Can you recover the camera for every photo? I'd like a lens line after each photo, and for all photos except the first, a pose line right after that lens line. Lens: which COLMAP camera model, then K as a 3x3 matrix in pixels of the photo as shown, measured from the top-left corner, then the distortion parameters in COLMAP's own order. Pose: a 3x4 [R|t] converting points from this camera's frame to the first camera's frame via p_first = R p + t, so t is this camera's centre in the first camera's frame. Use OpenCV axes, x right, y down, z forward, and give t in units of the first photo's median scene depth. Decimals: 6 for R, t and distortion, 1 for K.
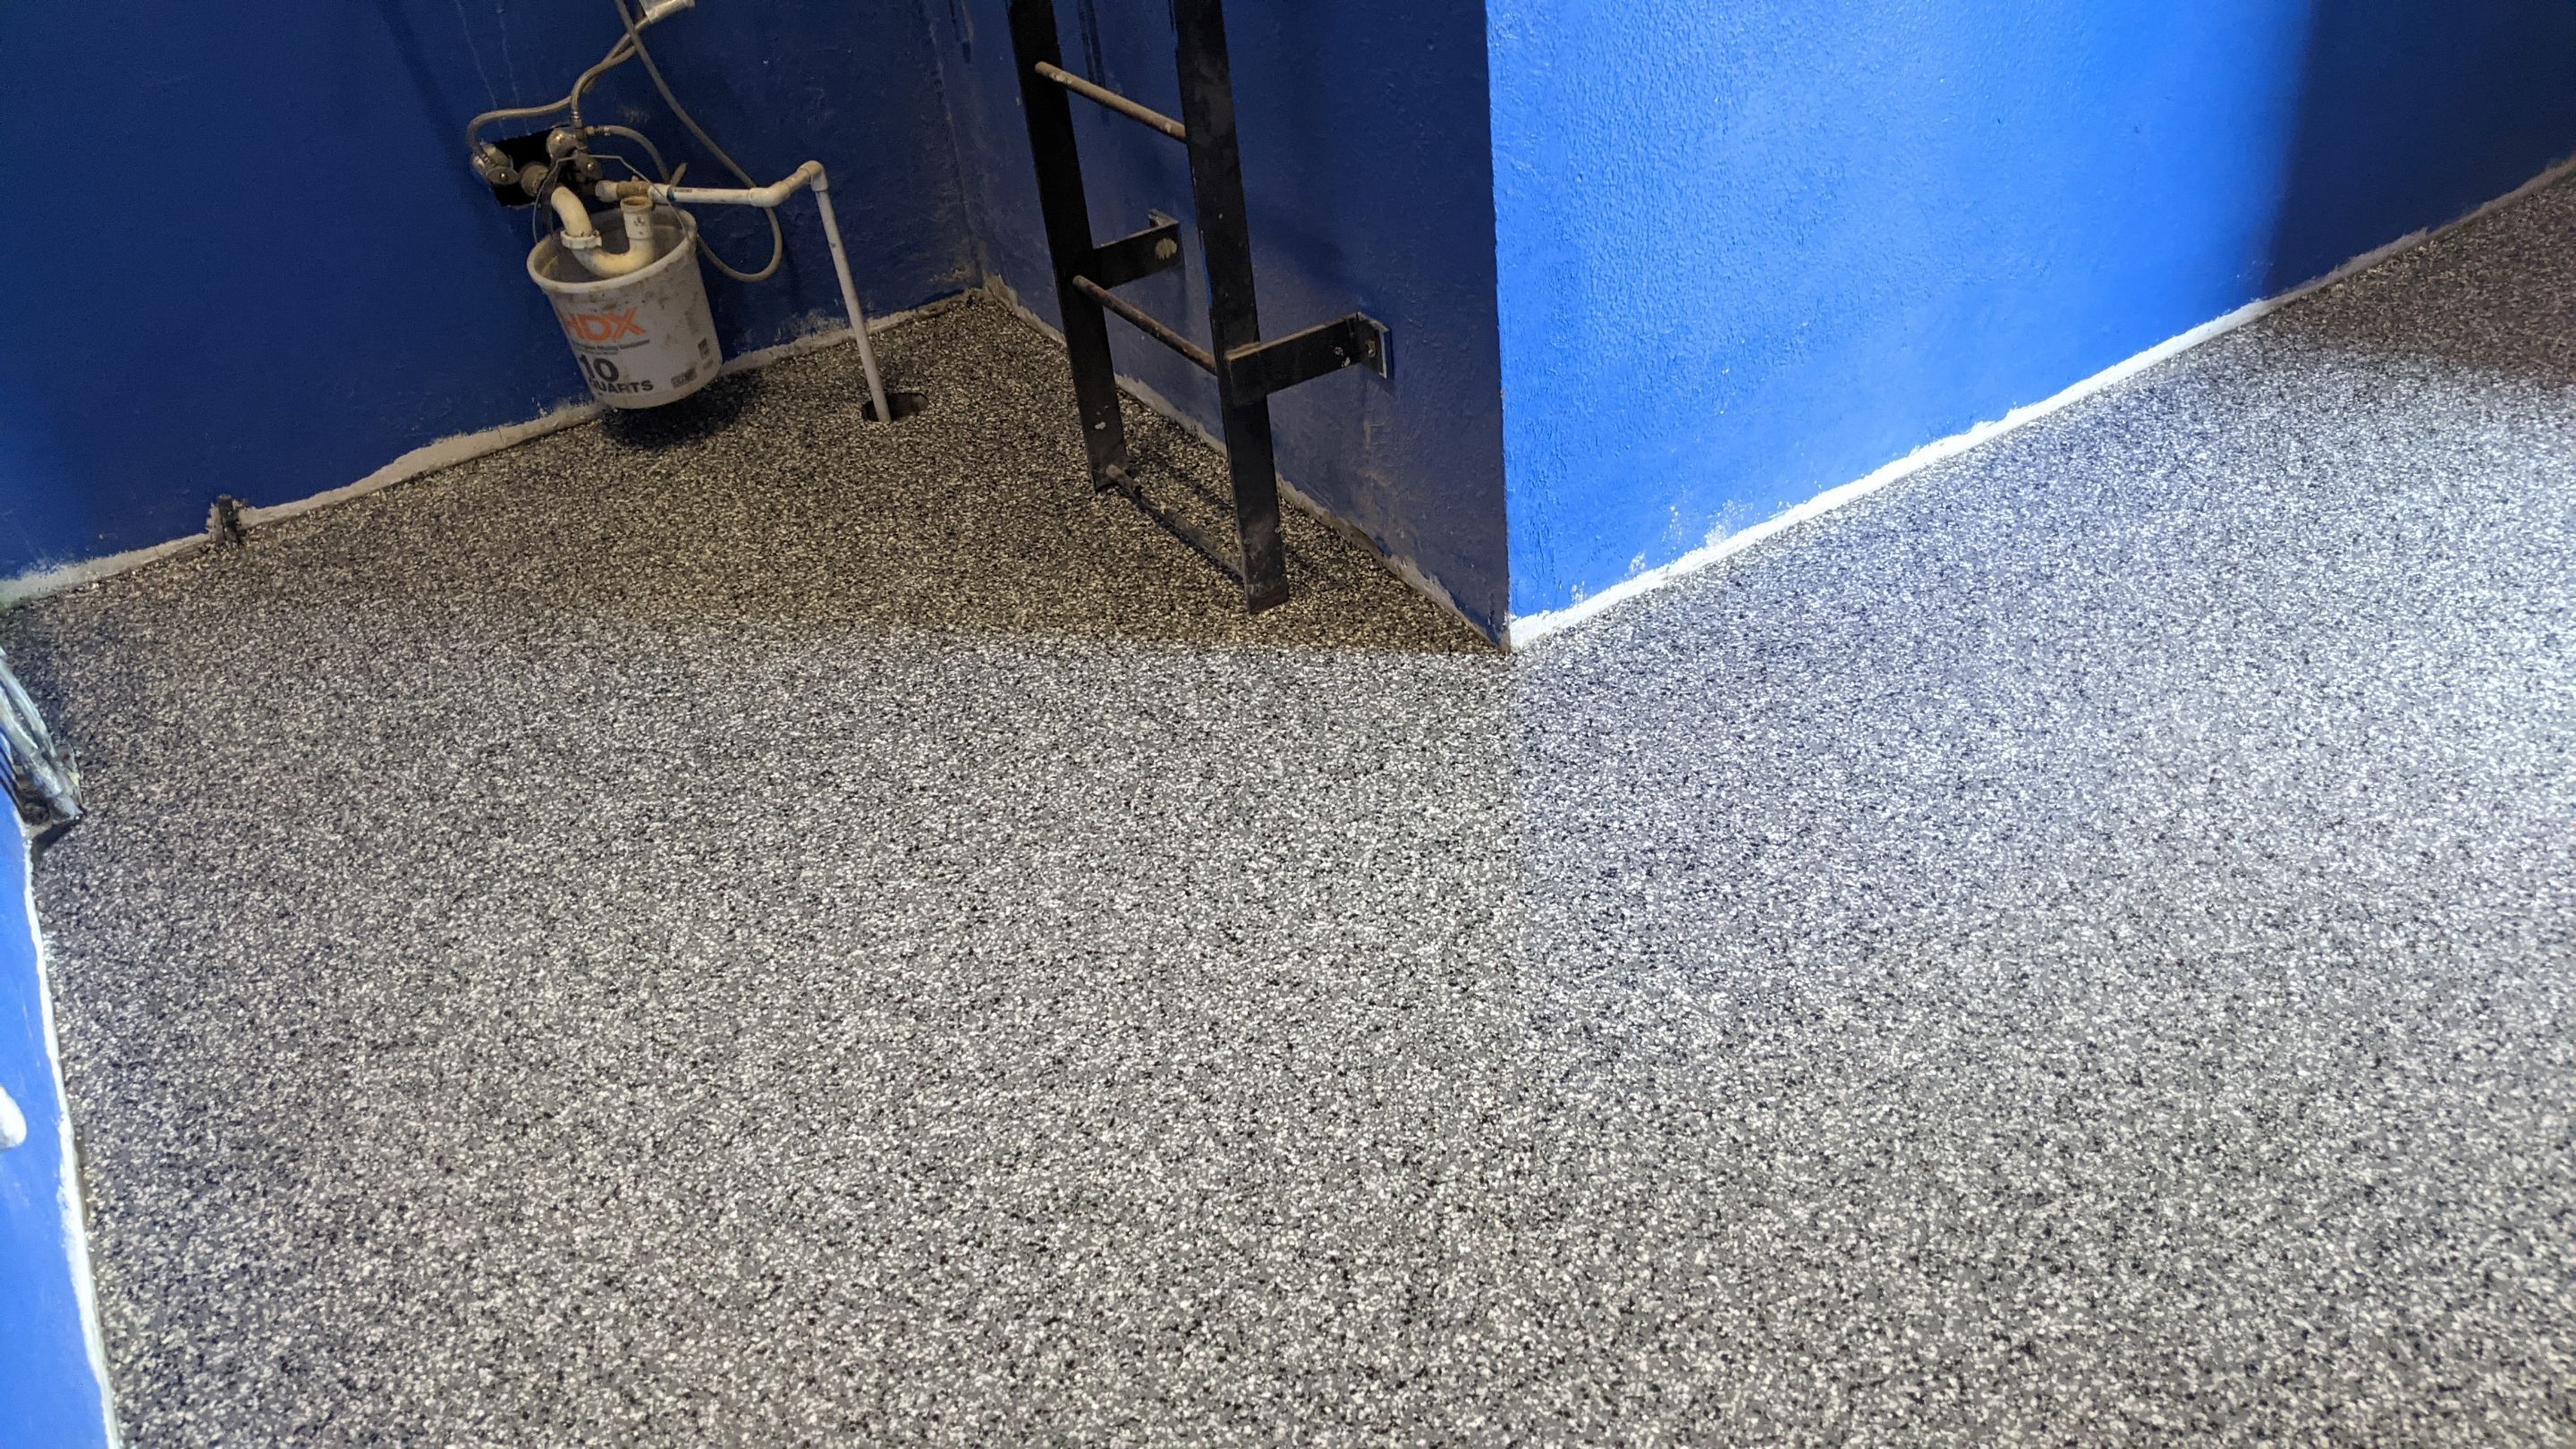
lens RADIAL K [[2021.9, 0, 1288.0], [0, 2021.9, 724.5], [0, 0, 1]] dist [0.070970, -0.116298]
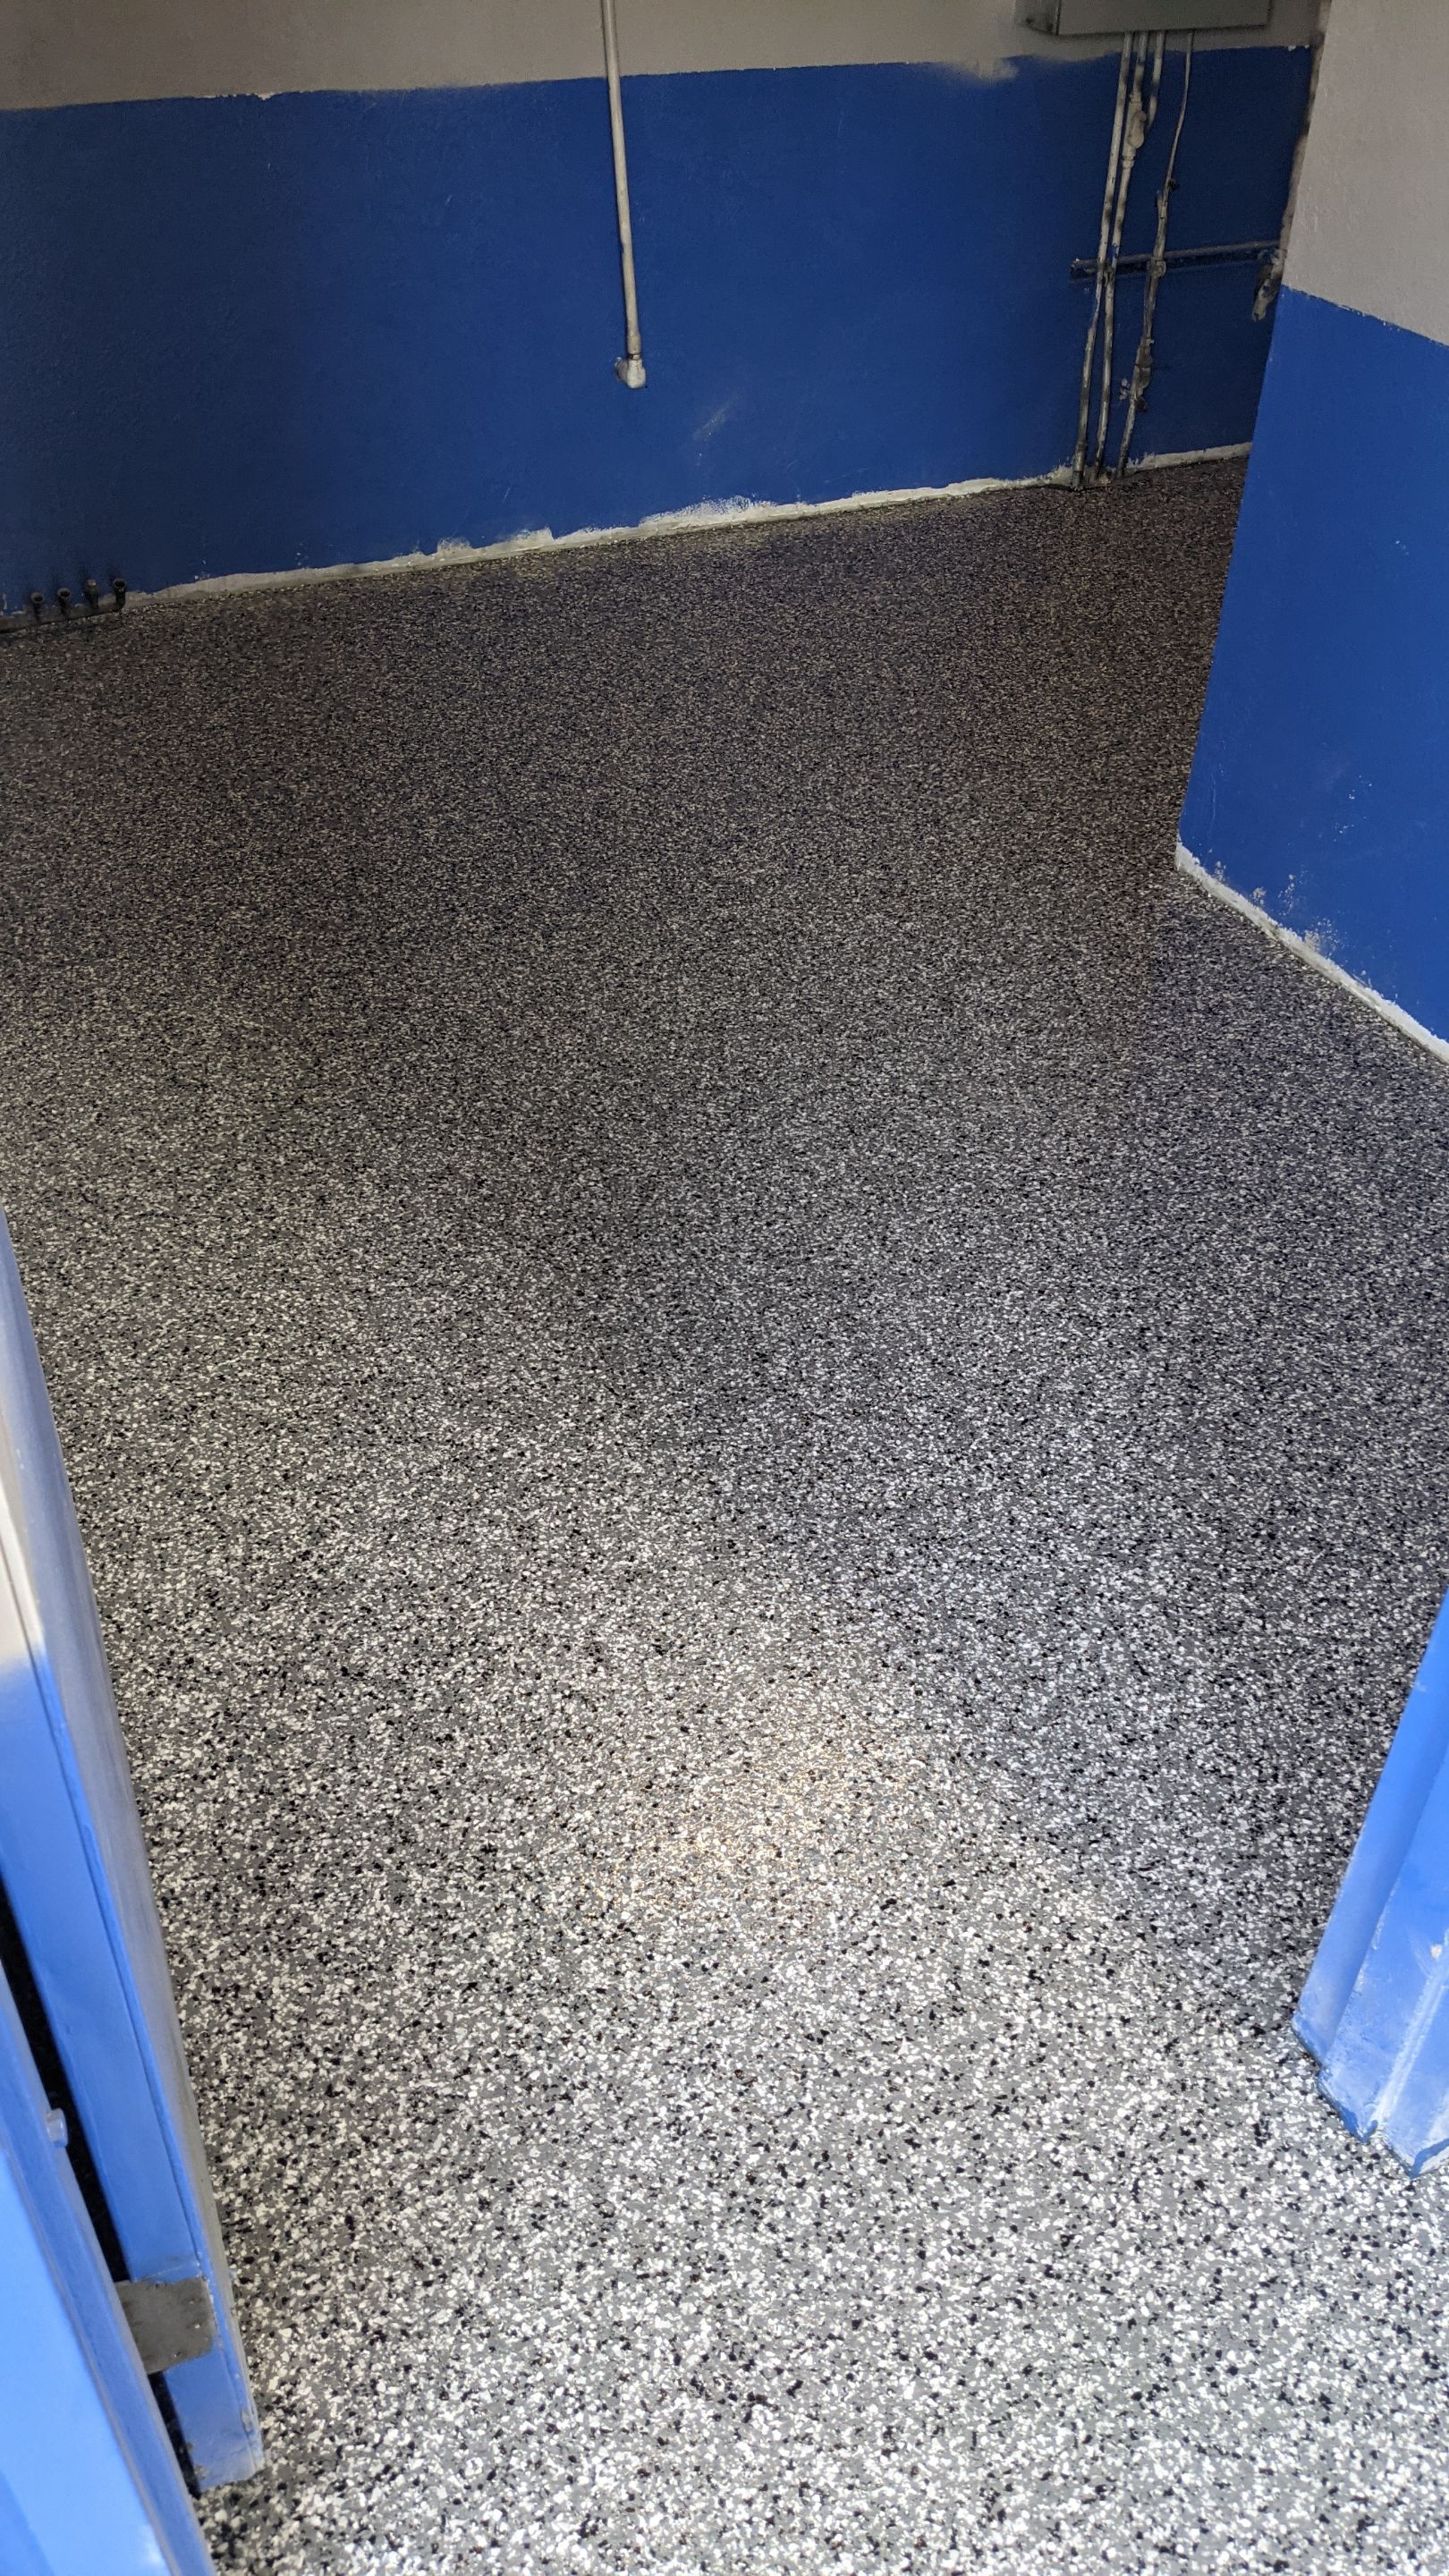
lens RADIAL K [[2021.9, 0, 724.5], [0, 2021.9, 1288.0], [0, 0, 1]] dist [0.070970, -0.116298]
pose [[-0.097343, 0.704328, -0.703169, 1.382816], [-0.574584, 0.537116, 0.617543, -0.588523], [0.812636, 0.464143, 0.352411, 0.511758]]
